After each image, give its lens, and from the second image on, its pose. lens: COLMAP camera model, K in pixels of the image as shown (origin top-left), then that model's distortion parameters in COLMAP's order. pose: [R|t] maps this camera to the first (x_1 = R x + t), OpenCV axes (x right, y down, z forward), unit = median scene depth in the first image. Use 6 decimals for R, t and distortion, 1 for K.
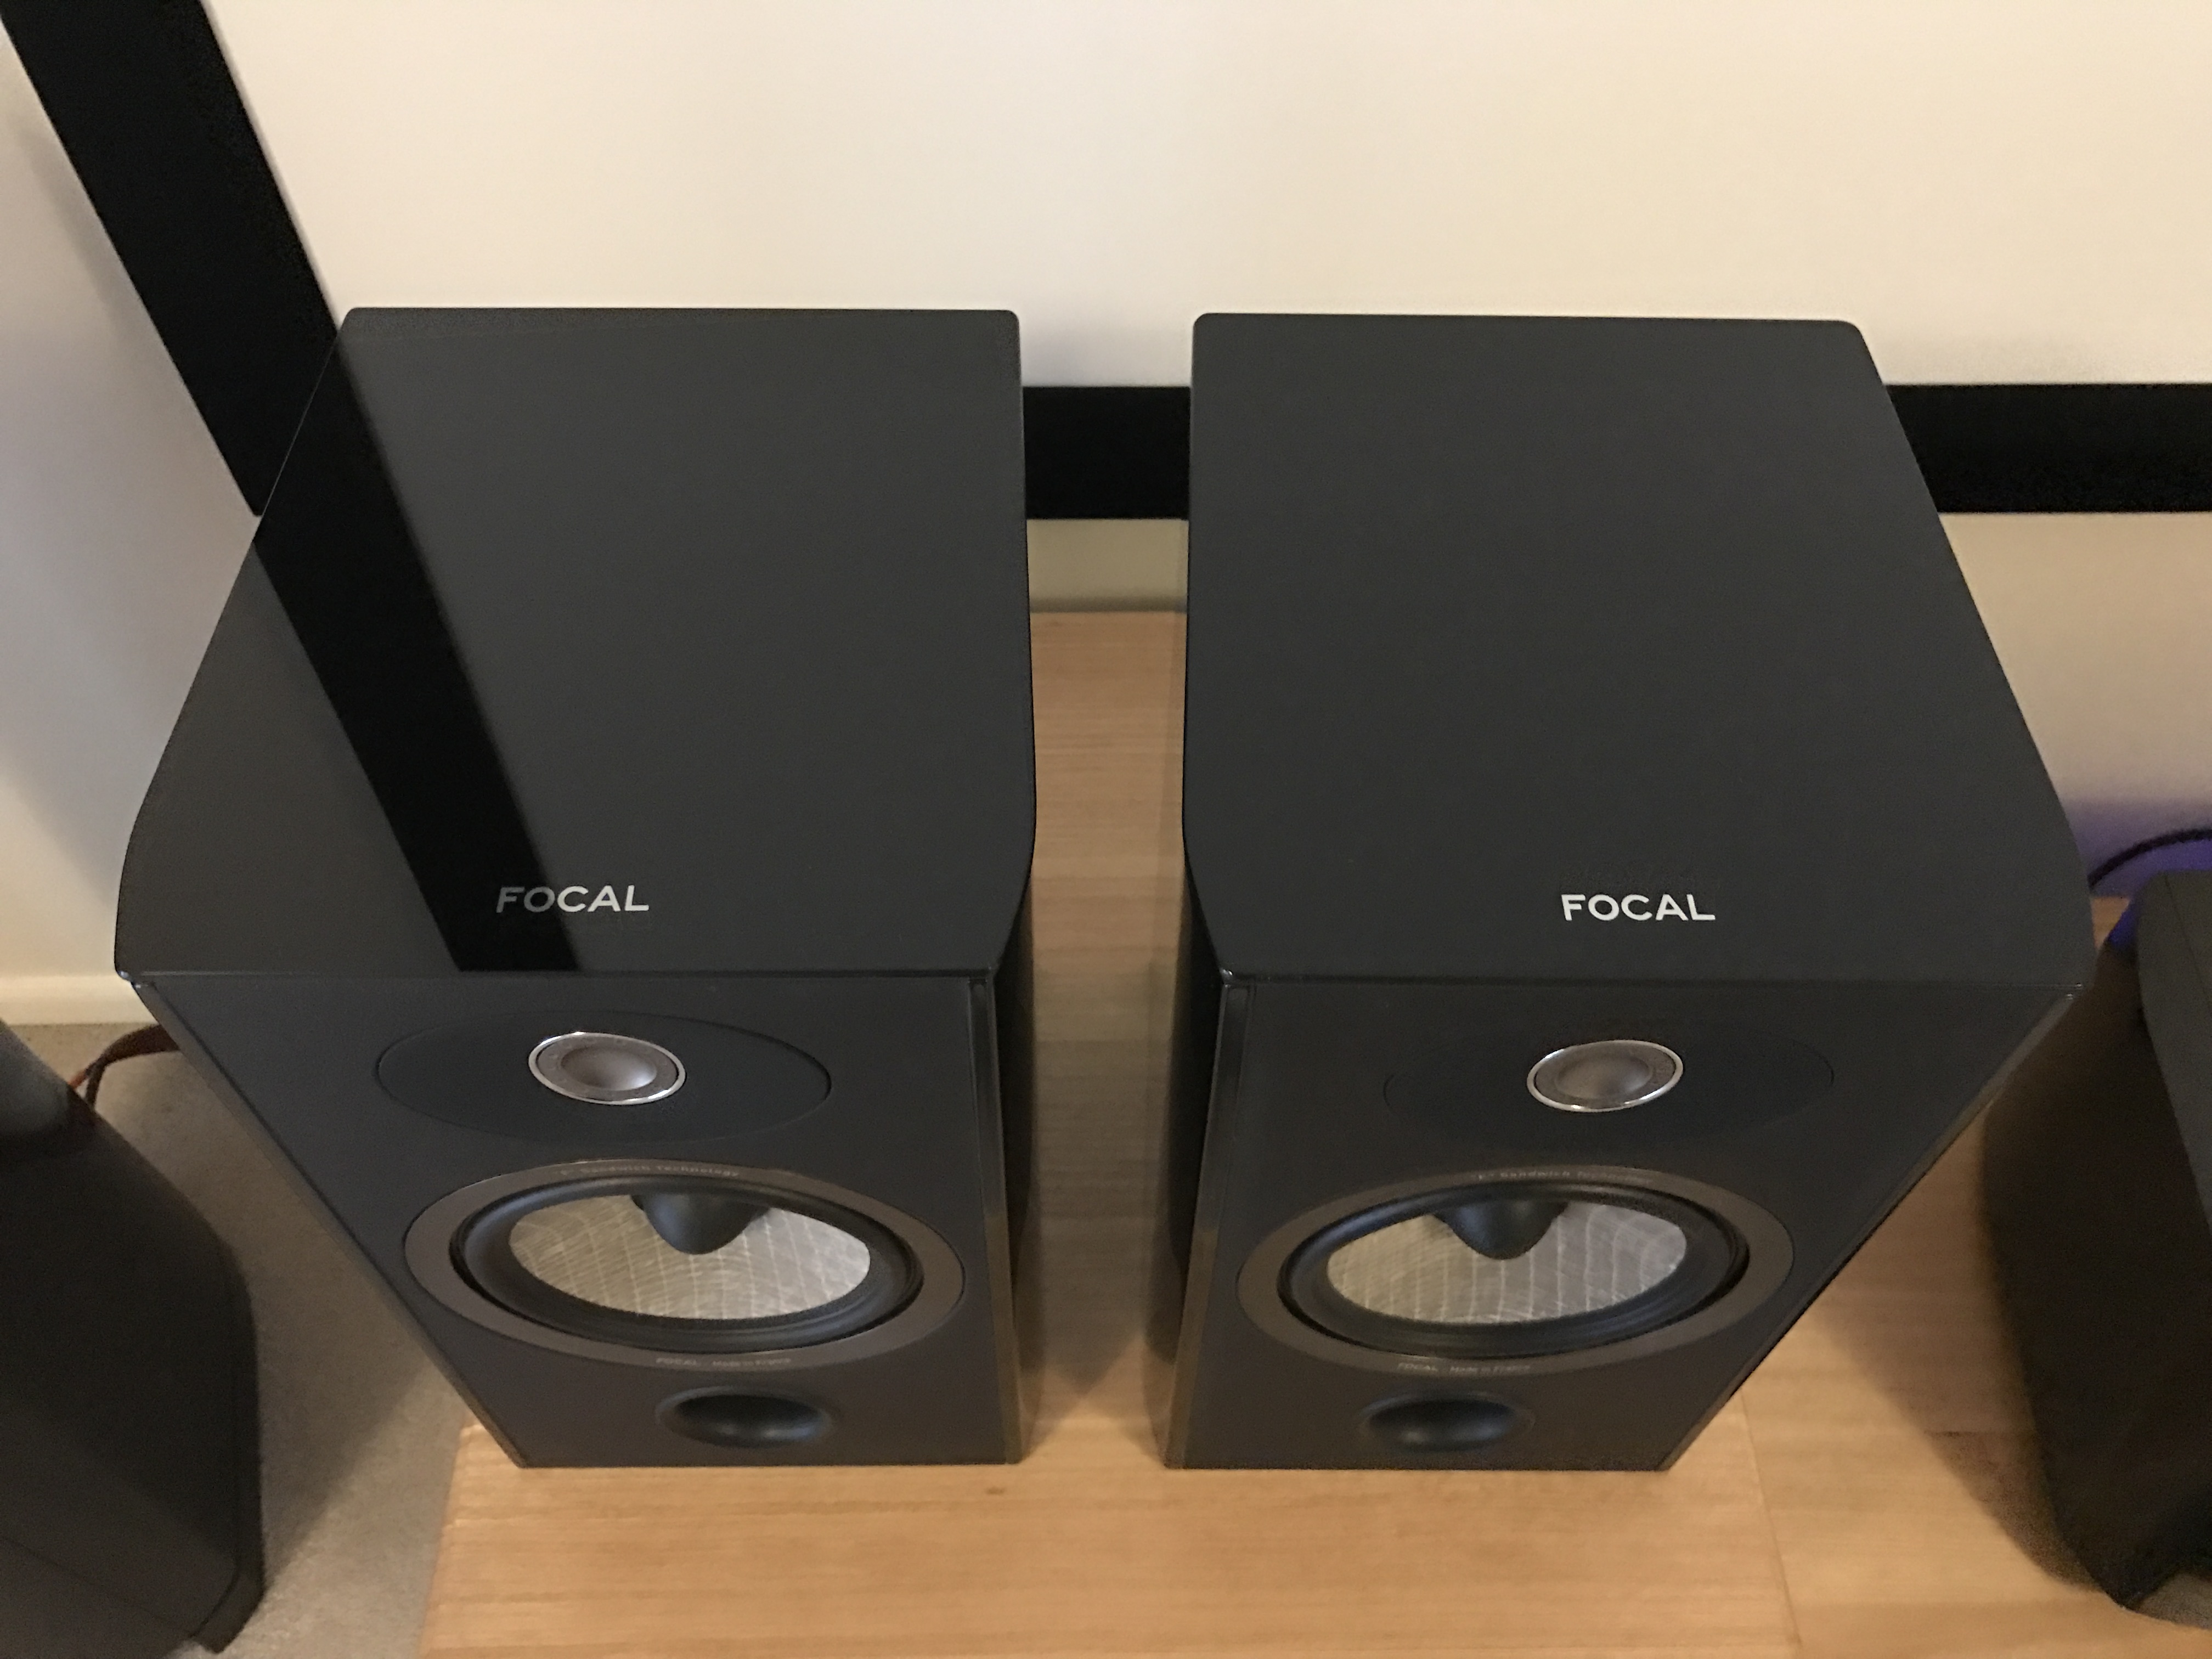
lens RADIAL K [[1800.8, 0, 1108.9], [0, 1800.8, 822.1], [0, 0, 1]] dist [0.052720, -0.023468]
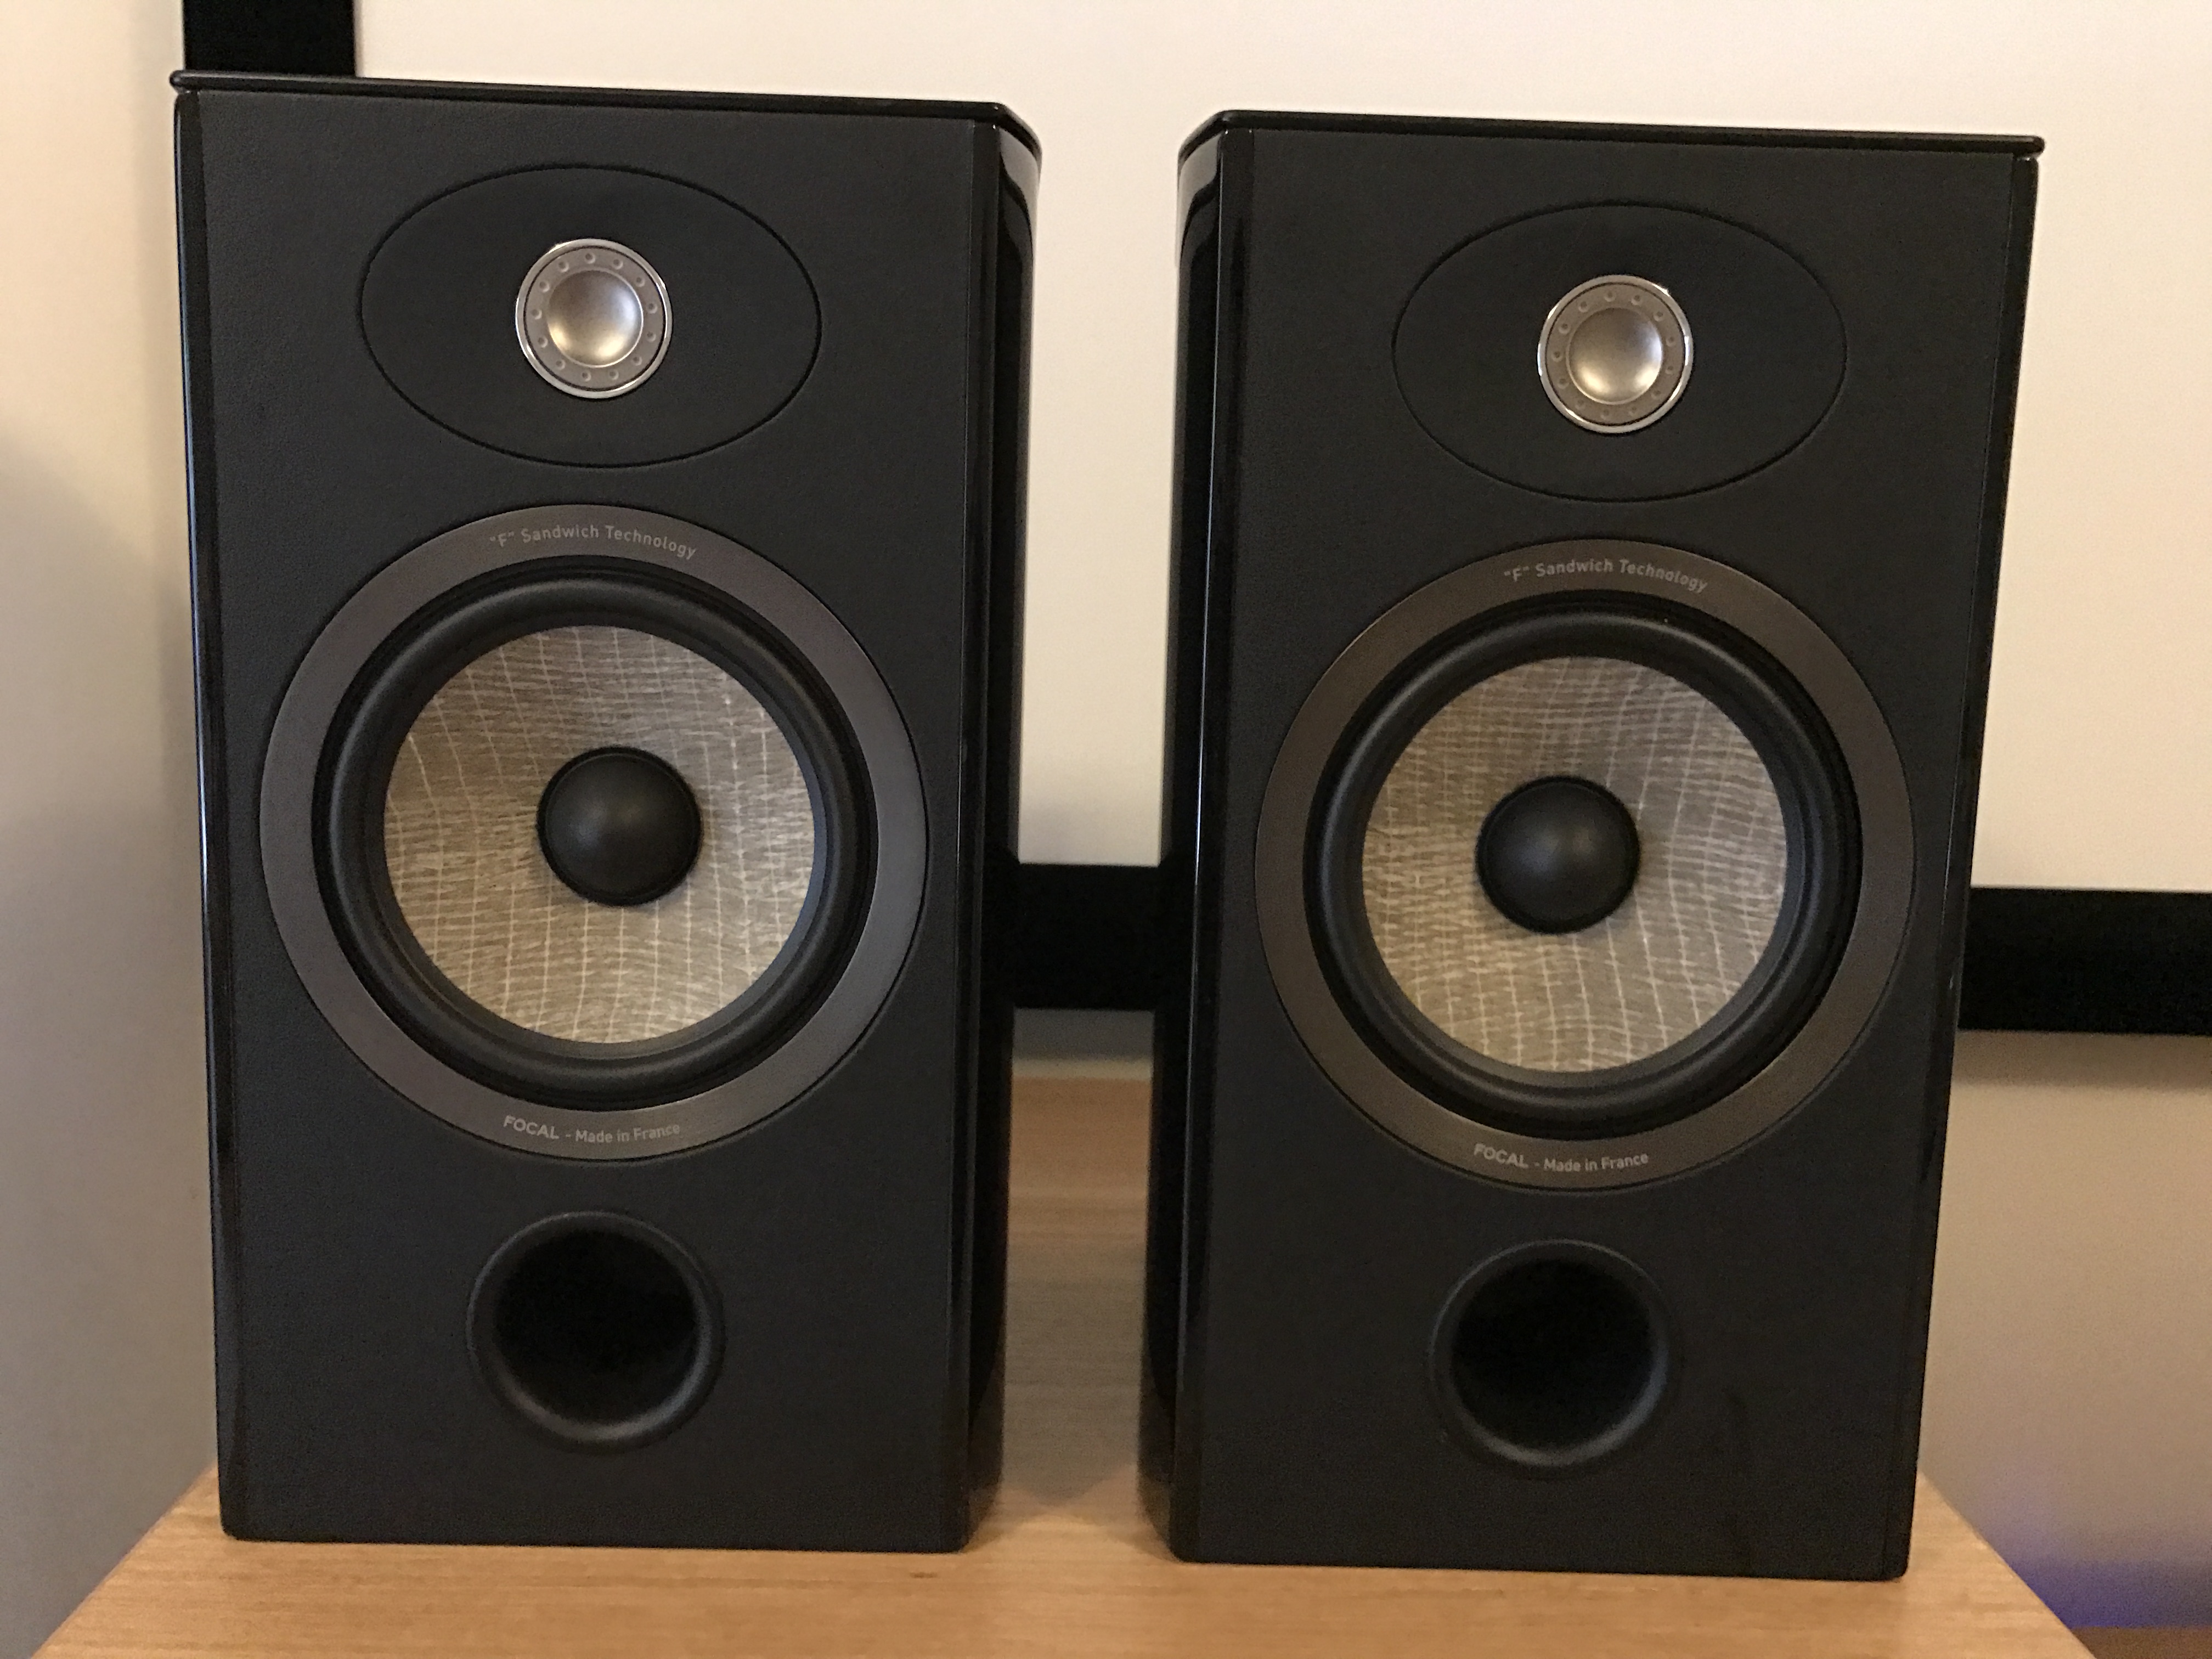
lens RADIAL K [[1800.8, 0, 1097.6], [0, 1800.8, 823.5], [0, 0, 1]] dist [0.052720, -0.023468]
pose [[0.999777, 0.013351, 0.016375, -0.014474], [0.002243, 0.703554, -0.710638, 0.763032], [-0.021009, 0.710516, 0.703367, 0.376403]]
